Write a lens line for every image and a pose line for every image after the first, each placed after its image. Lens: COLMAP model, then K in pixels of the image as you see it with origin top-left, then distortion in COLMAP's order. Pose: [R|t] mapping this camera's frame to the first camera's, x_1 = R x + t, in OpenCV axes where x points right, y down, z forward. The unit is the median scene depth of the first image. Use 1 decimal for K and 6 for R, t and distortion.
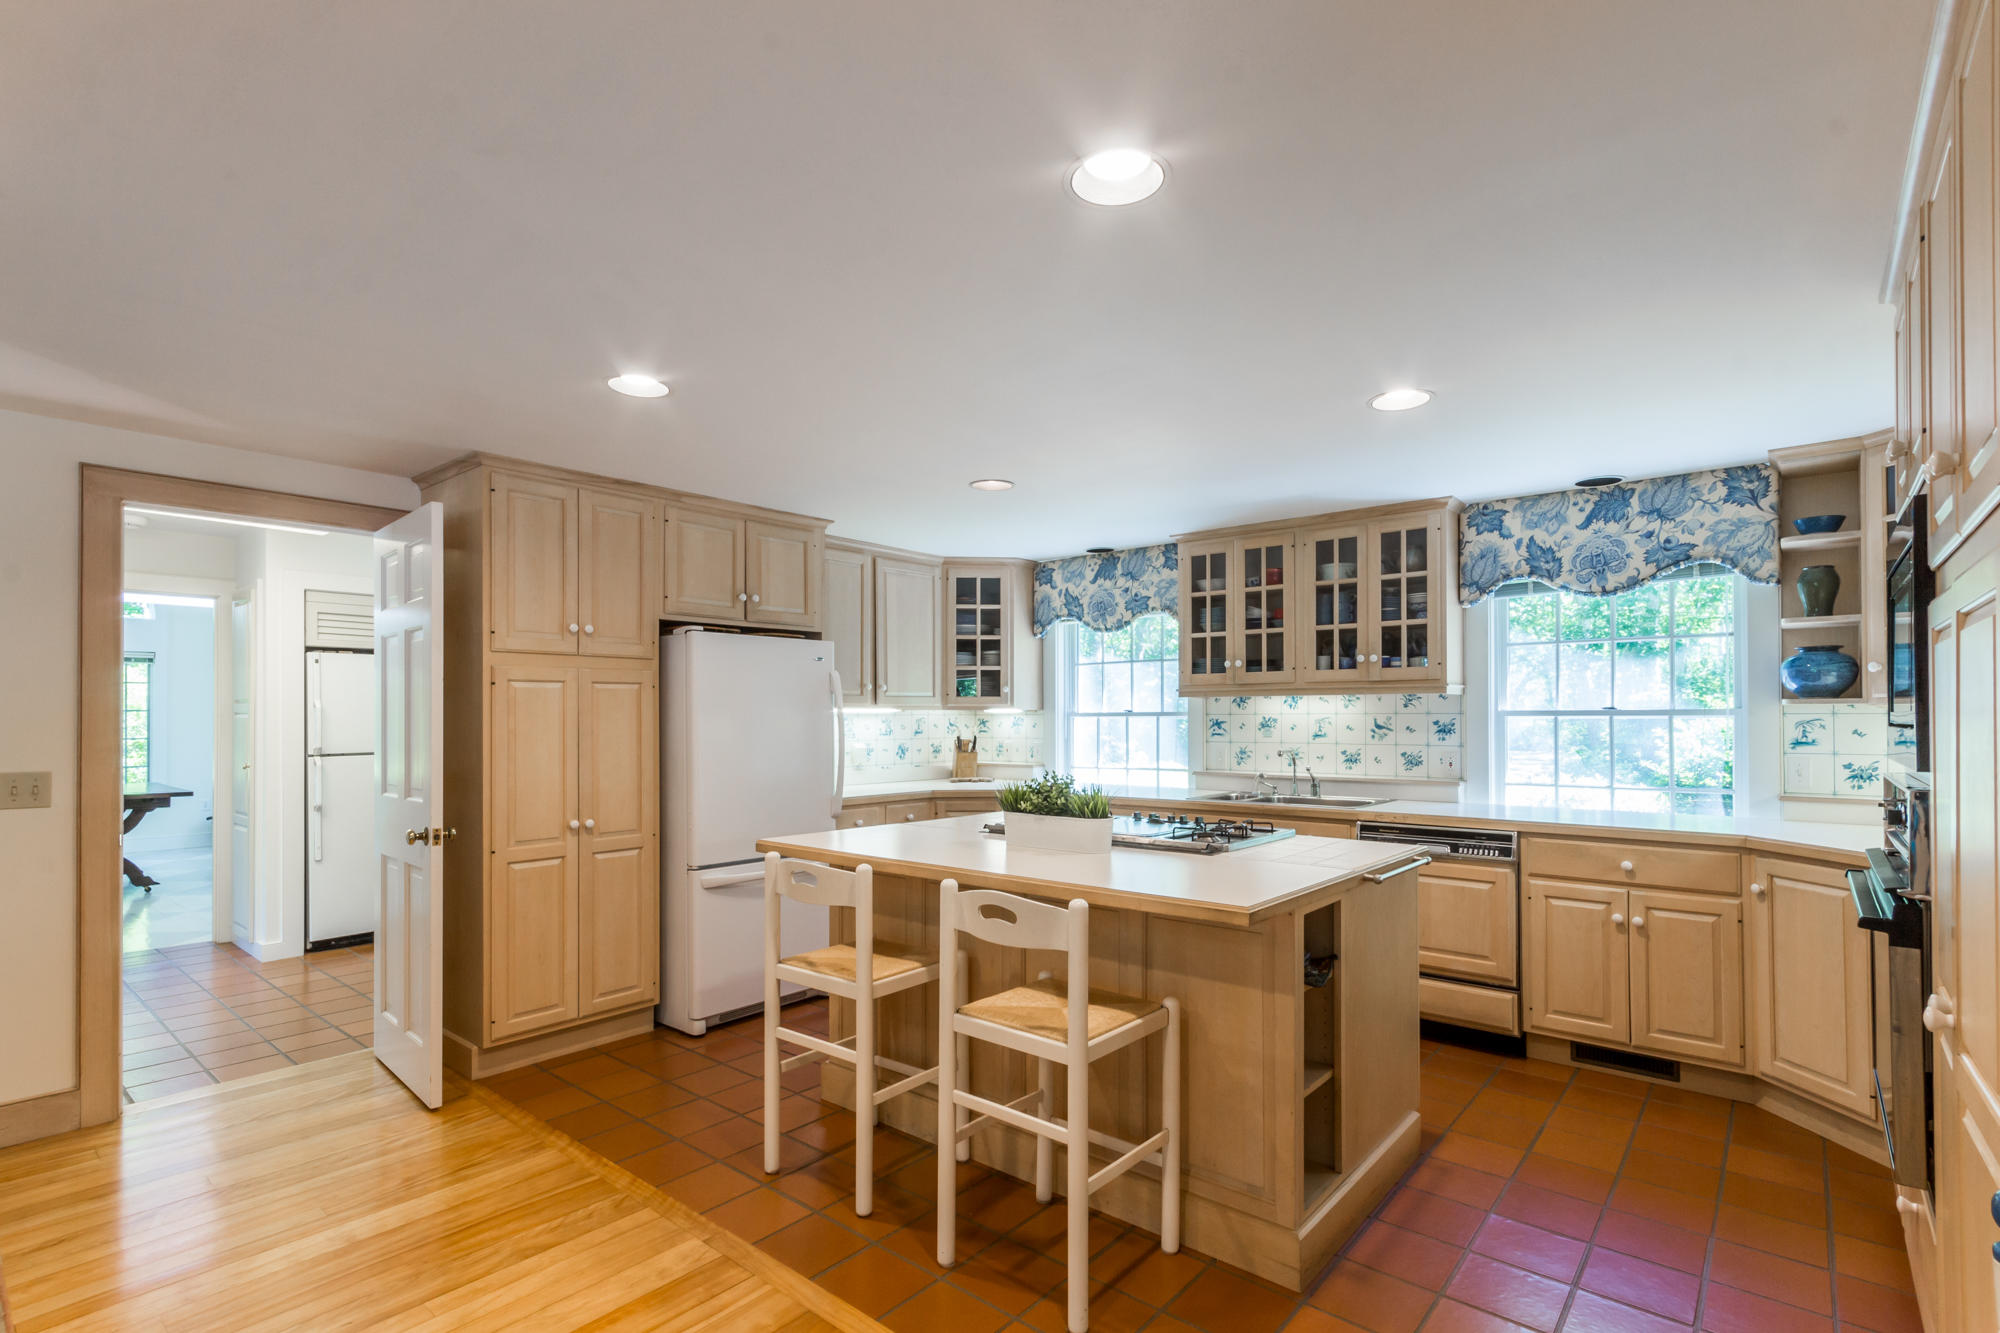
lens RADIAL K [[947.6, 0, 1006.3], [0, 947.6, 715.6], [0, 0, 1]] dist [0.002612, 0.001526]
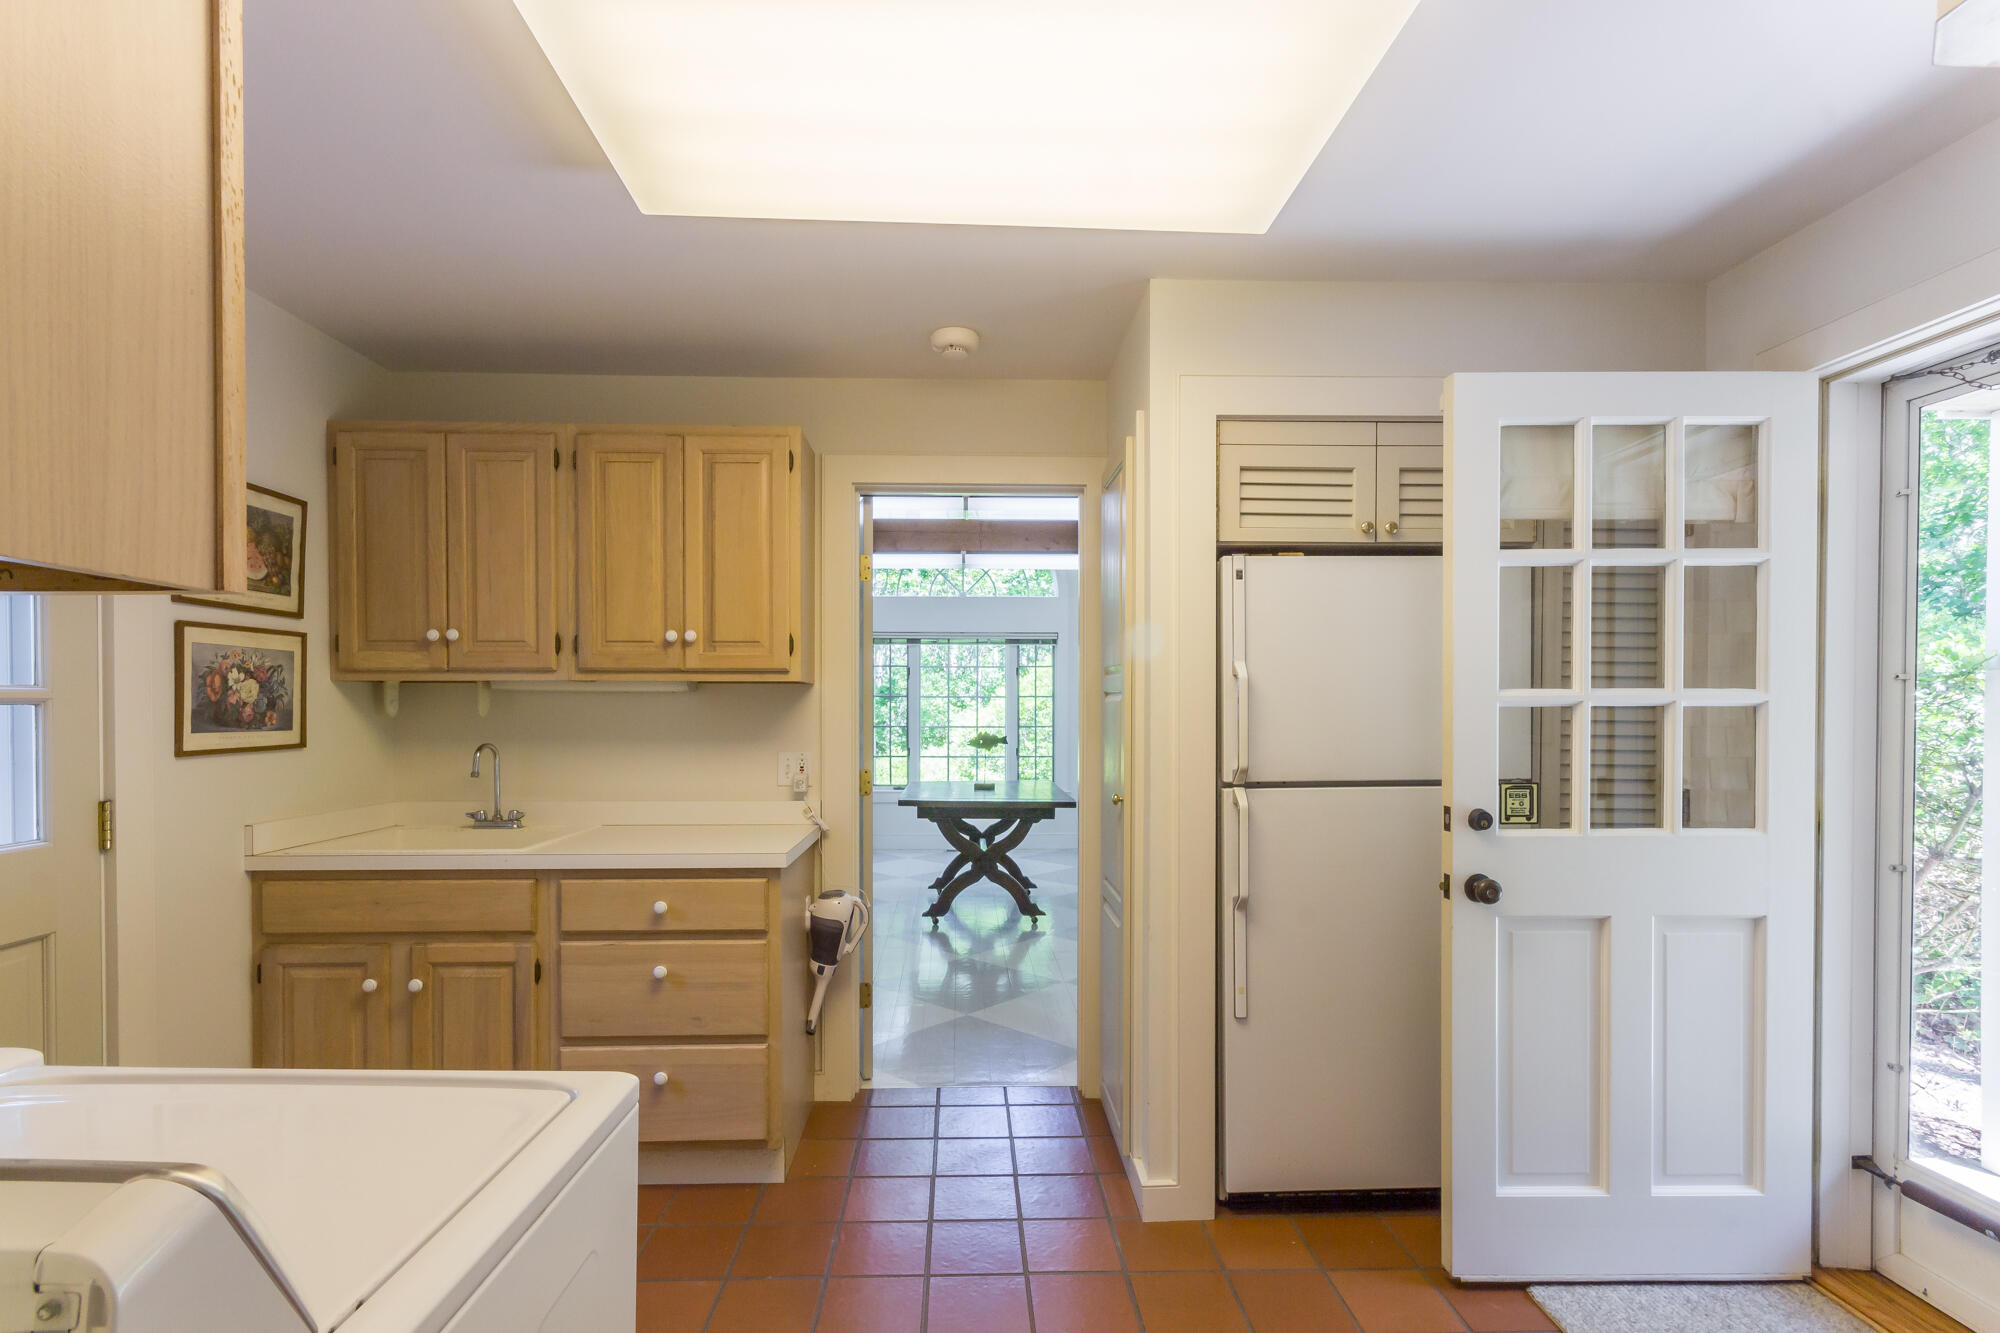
lens RADIAL K [[955.2, 0, 979.7], [0, 955.2, 718.2], [0, 0, 1]] dist [0.003819, 0.000238]
pose [[0.662724, 0.010359, -0.748792, -0.634217], [0.000306, 0.999900, 0.014104, 0.005424], [0.748864, -0.009576, 0.662655, 0.823031]]
